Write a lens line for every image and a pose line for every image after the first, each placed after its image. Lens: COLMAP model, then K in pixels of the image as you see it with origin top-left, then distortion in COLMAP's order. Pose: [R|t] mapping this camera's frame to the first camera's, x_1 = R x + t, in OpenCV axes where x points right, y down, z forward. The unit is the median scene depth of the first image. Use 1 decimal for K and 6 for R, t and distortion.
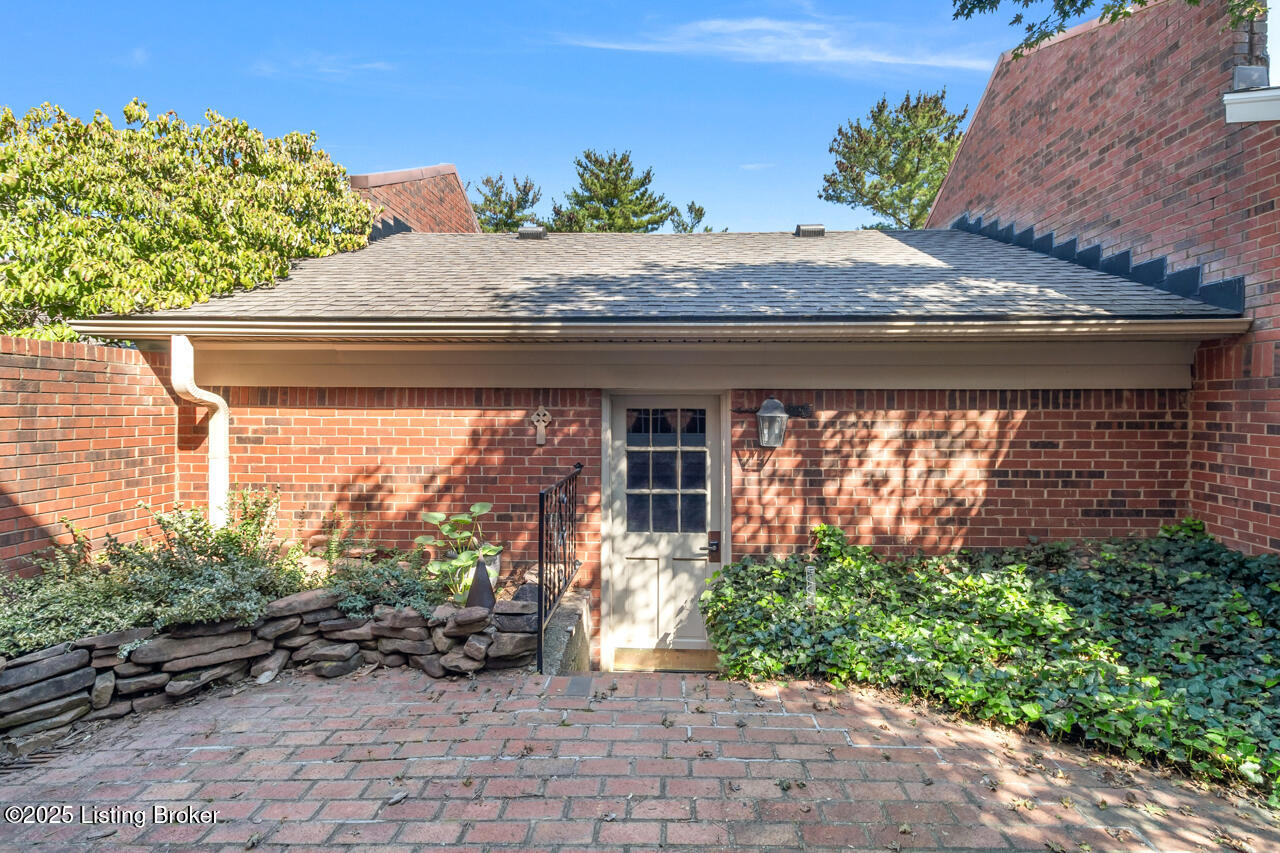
lens RADIAL K [[628.9, 0, 658.1], [0, 628.9, 411.2], [0, 0, 1]] dist [-0.002534, -0.001226]
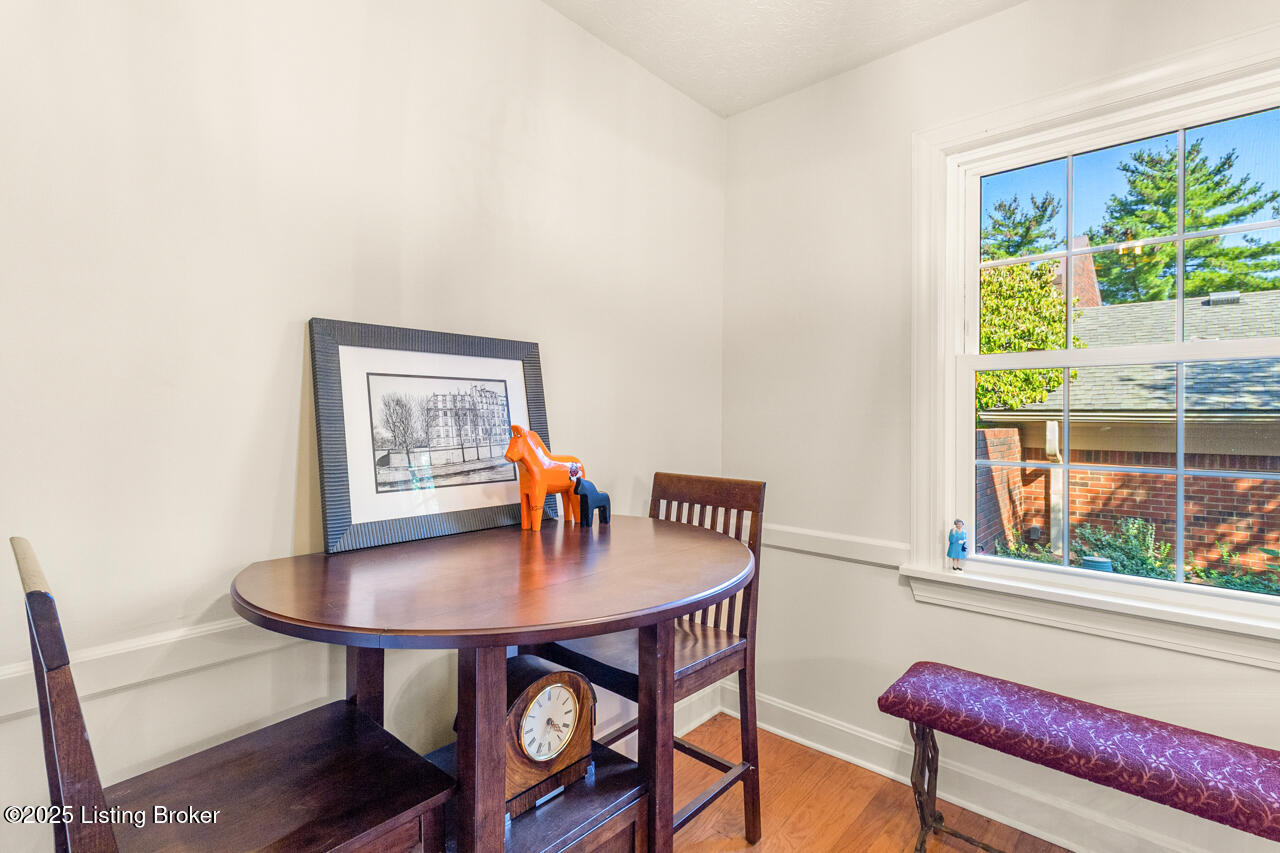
lens RADIAL K [[606.8, 0, 647.9], [0, 606.8, 416.1], [0, 0, 1]] dist [0.004116, 0.001258]
pose [[0.760643, -0.003050, -0.649164, -0.497658], [-0.003479, 0.999955, -0.008774, -0.109921], [0.649162, 0.008932, 0.760598, -0.885732]]
